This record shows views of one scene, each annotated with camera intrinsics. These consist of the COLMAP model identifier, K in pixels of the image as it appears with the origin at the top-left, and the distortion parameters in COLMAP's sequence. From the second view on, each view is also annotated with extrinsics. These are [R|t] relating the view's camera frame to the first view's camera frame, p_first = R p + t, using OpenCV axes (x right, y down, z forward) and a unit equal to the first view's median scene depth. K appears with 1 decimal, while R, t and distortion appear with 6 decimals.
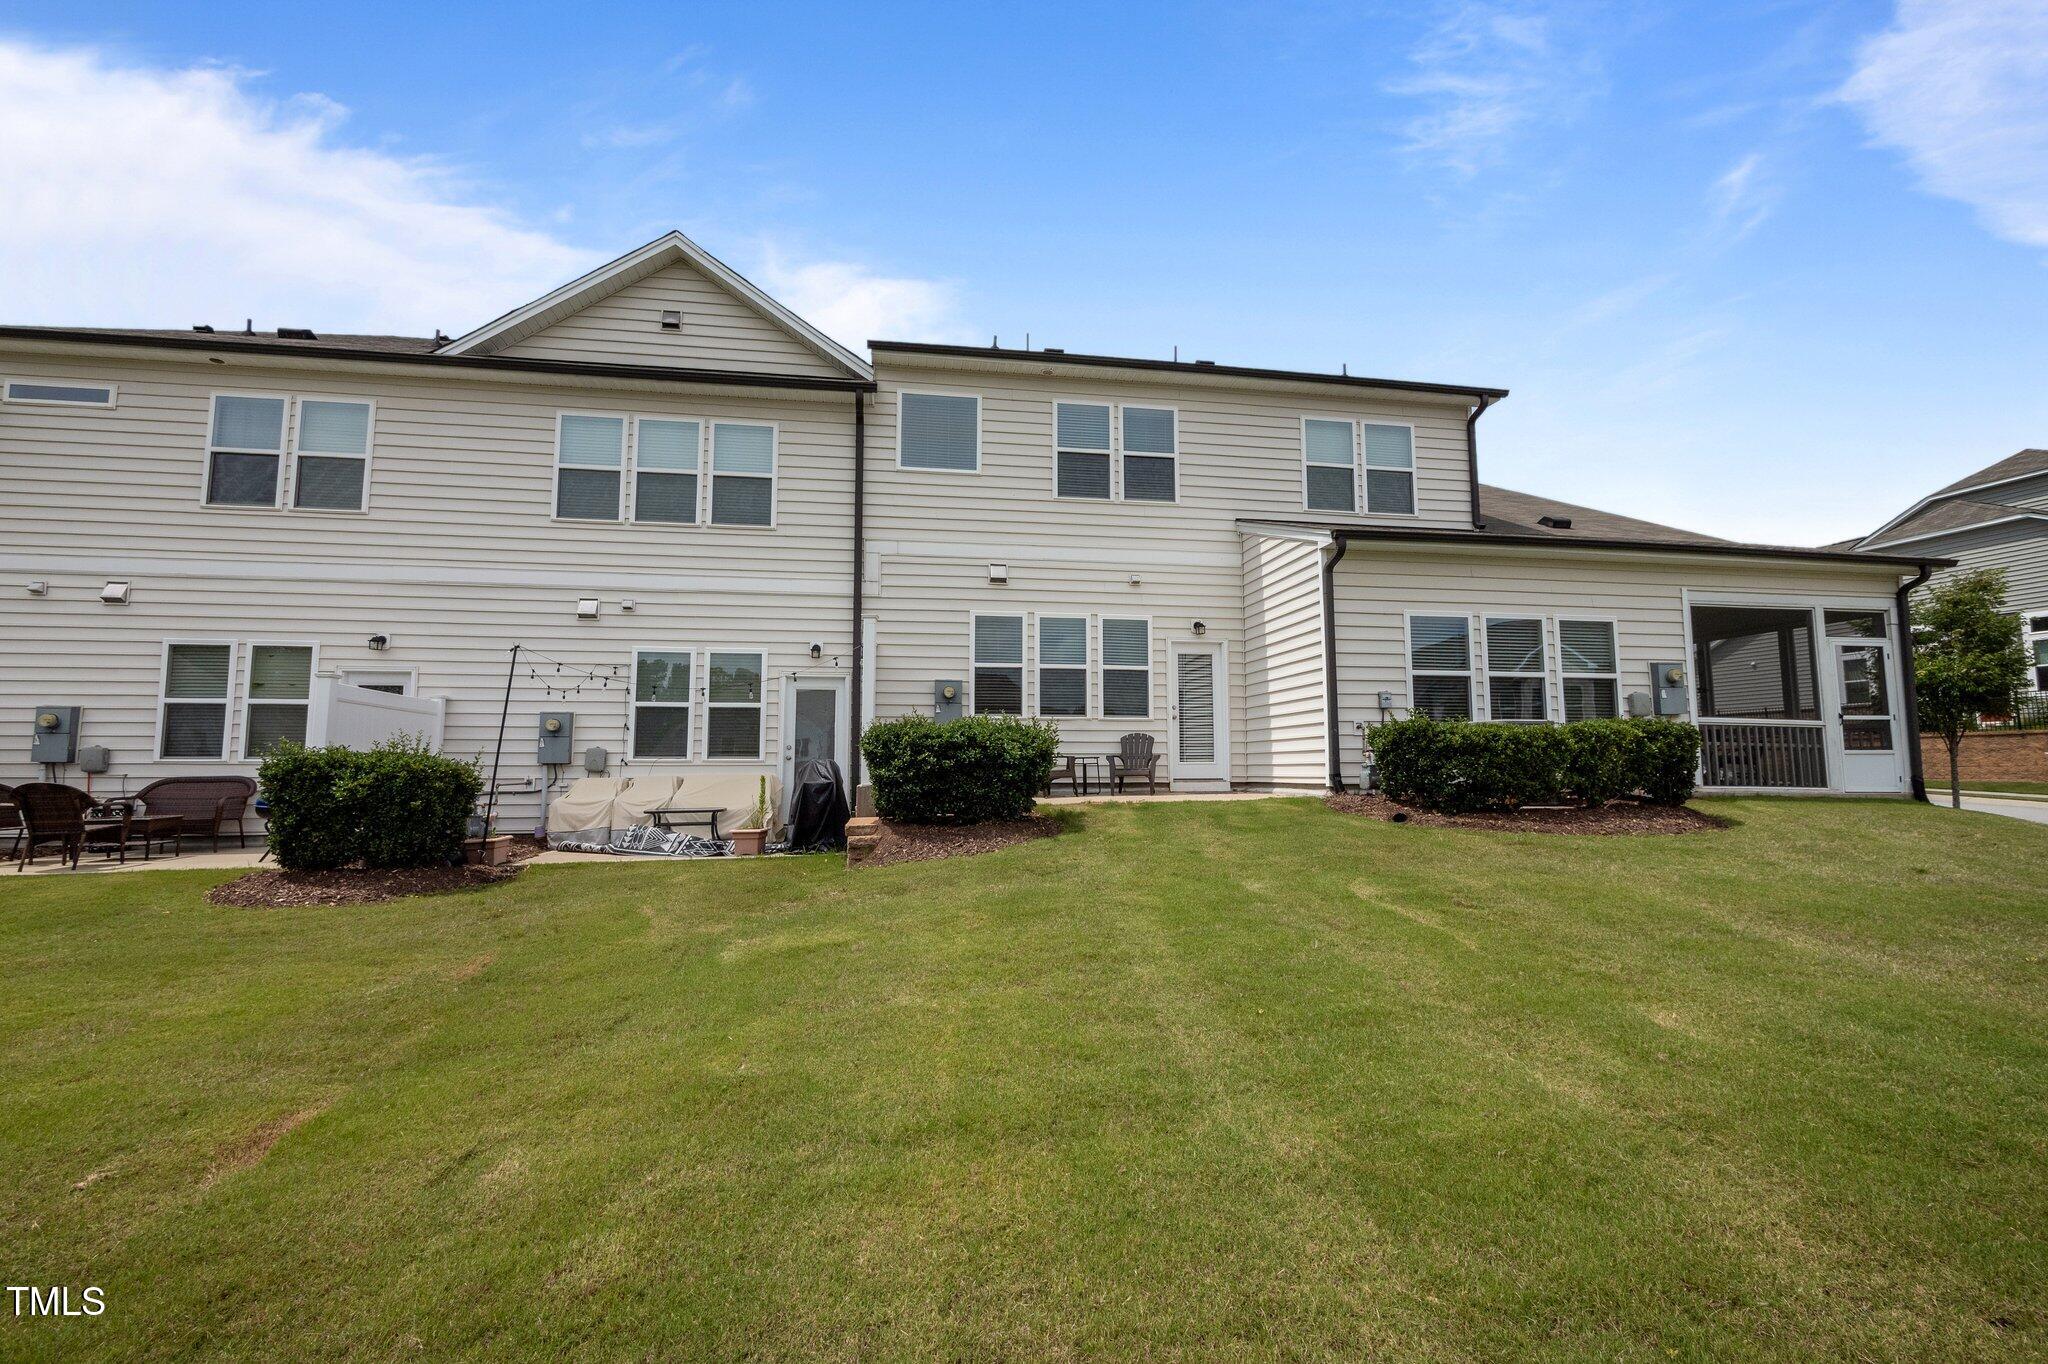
lens RADIAL K [[864.5, 0, 1022.3], [0, 864.5, 691.5], [0, 0, 1]] dist [-0.011995, 0.000711]
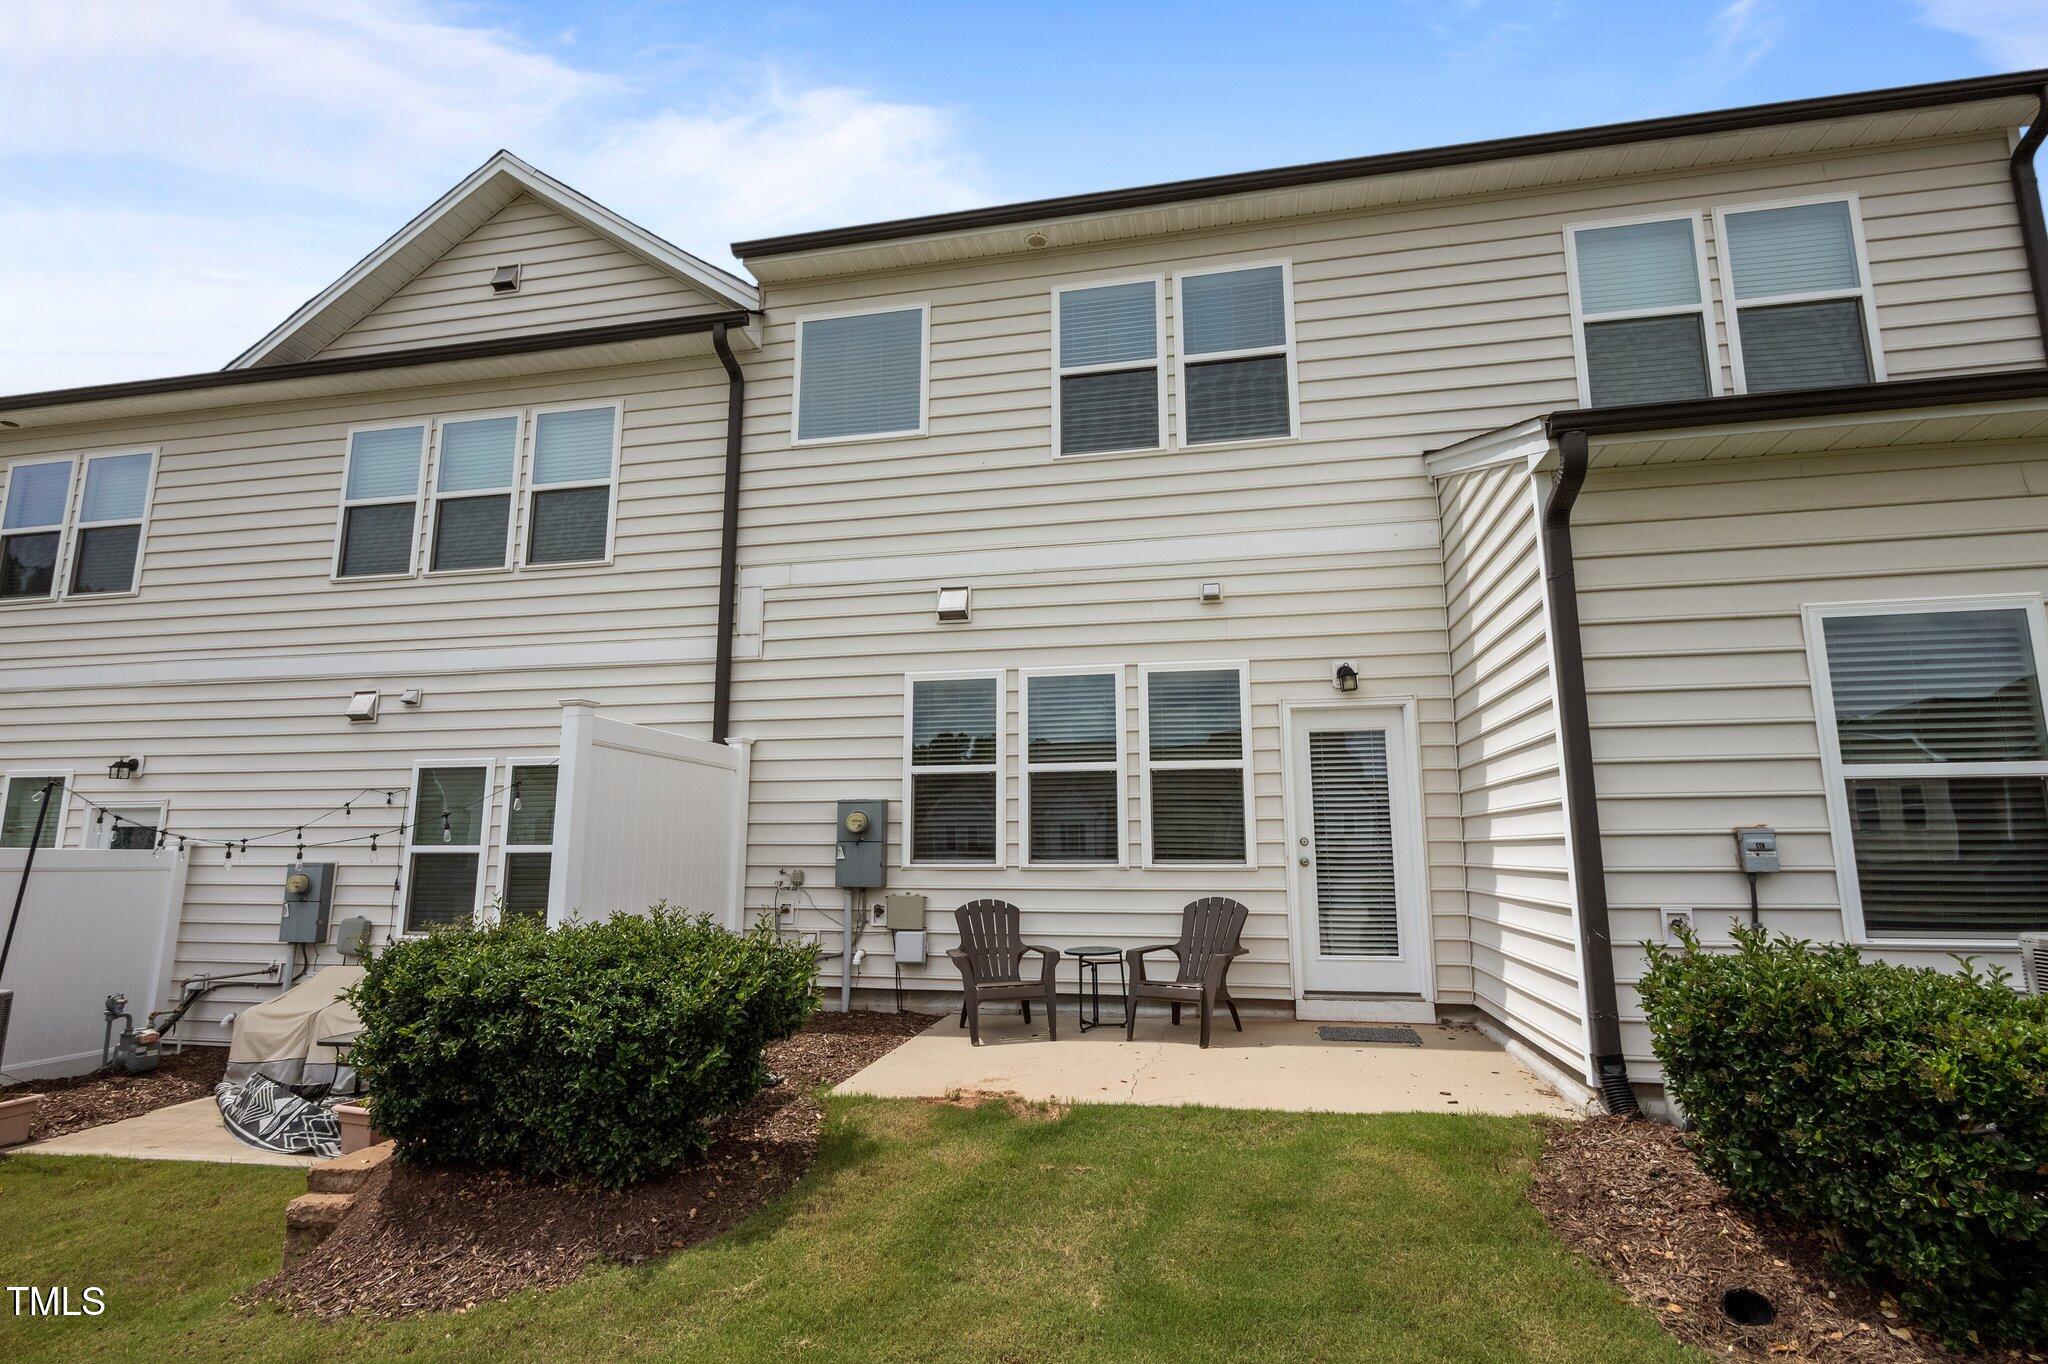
lens RADIAL K [[1017.4, 0, 1022.9], [0, 1017.4, 680.1], [0, 0, 1]] dist [0.001569, -0.000813]
pose [[0.935015, -0.060112, -0.349476, 0.242395], [0.032587, 0.995923, -0.084120, -0.030909], [0.353108, 0.067265, 0.933162, 0.410011]]
